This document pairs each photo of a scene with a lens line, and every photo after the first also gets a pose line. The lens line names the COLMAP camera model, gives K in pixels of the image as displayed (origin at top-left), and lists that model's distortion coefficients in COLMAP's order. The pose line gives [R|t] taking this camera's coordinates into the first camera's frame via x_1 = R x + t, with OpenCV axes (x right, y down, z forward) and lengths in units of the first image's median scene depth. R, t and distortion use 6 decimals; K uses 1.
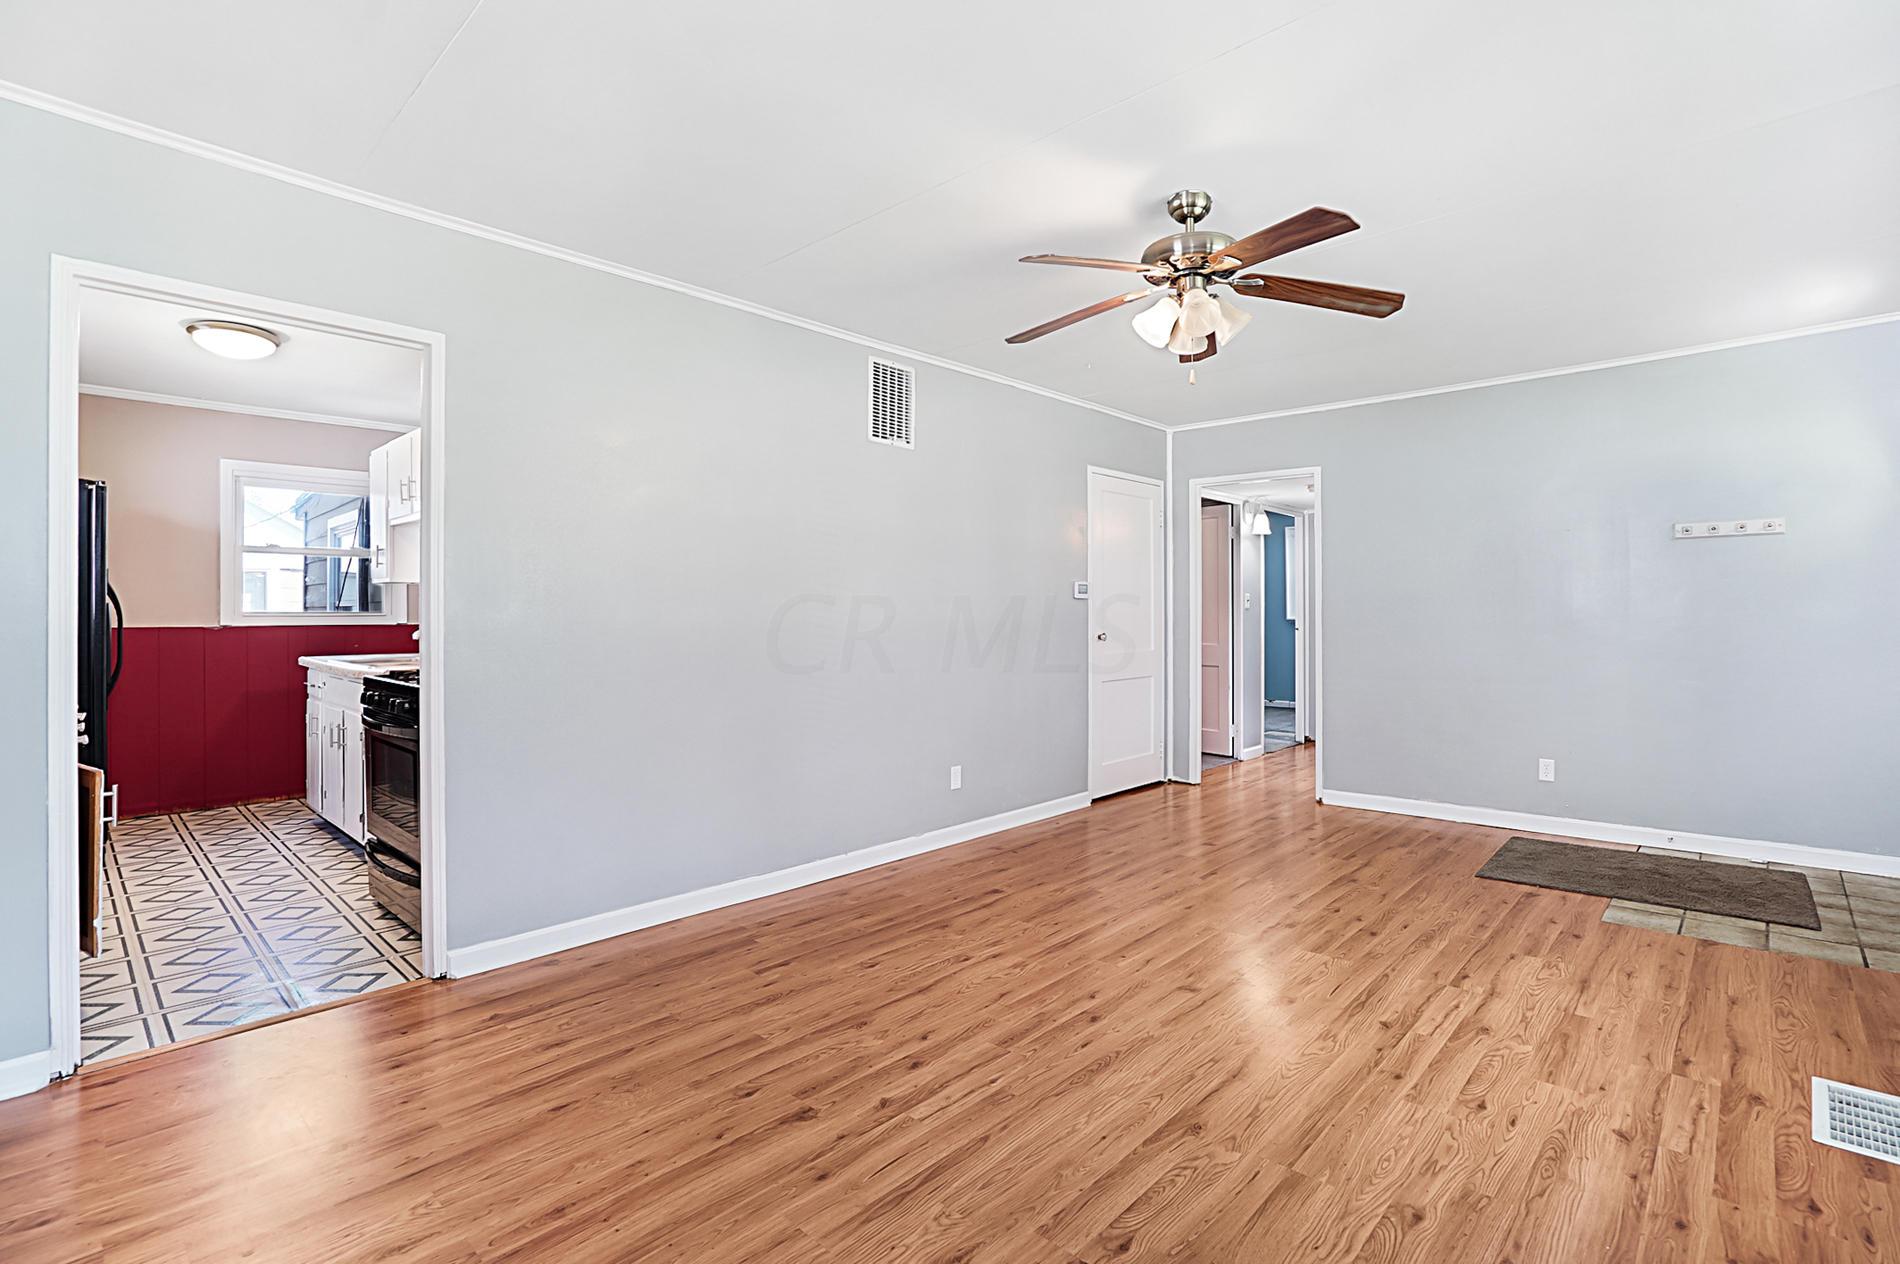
lens RADIAL K [[887.6, 0, 947.2], [0, 887.6, 623.8], [0, 0, 1]] dist [-0.032619, 0.007494]
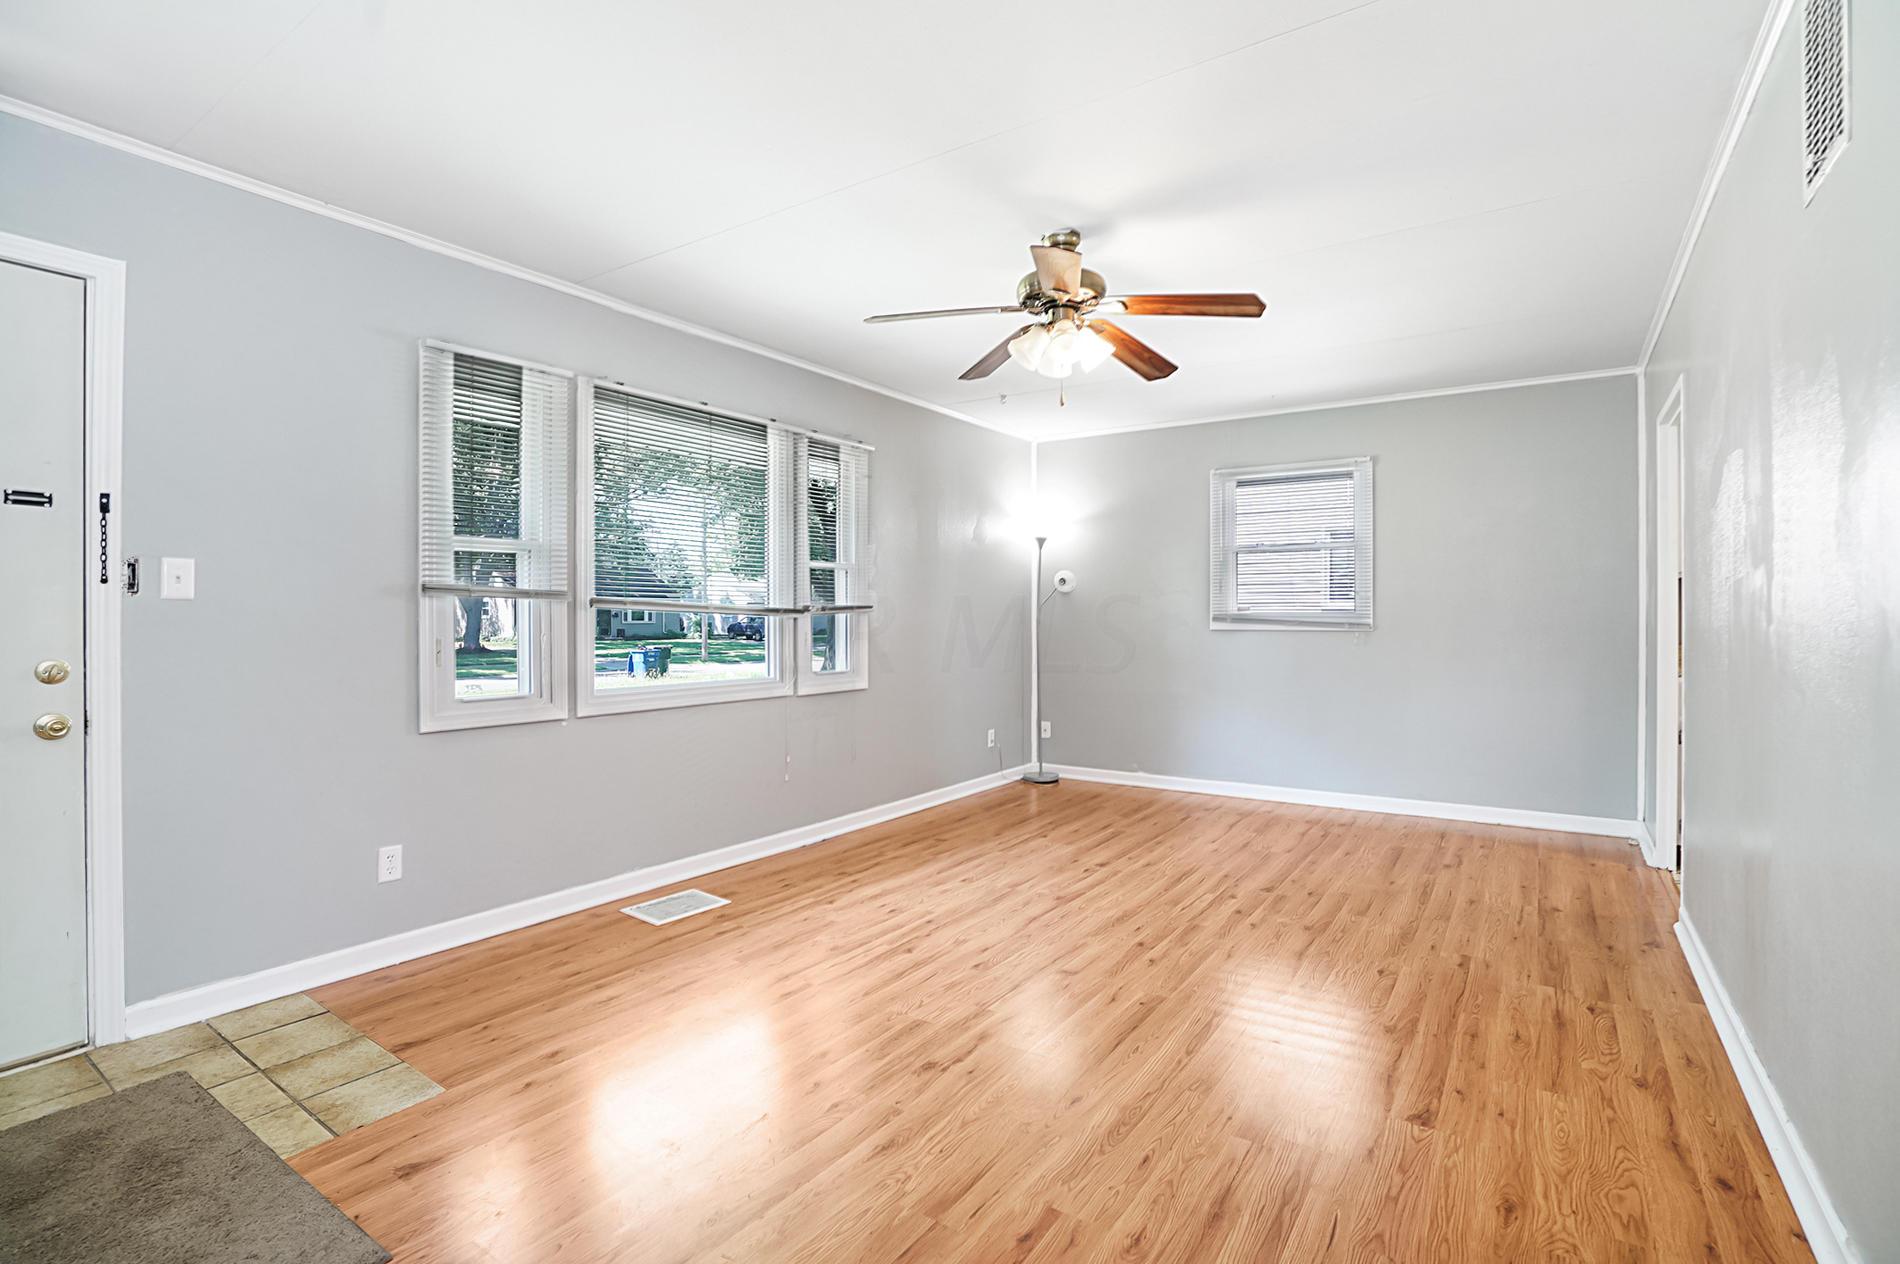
lens RADIAL K [[887.6, 0, 948.9], [0, 887.6, 626.7], [0, 0, 1]] dist [-0.032619, 0.007494]
pose [[-0.987682, 0.004047, -0.156423, 0.634163], [0.001345, 0.999848, 0.017380, -0.016198], [0.156470, 0.016956, -0.987537, 2.208721]]
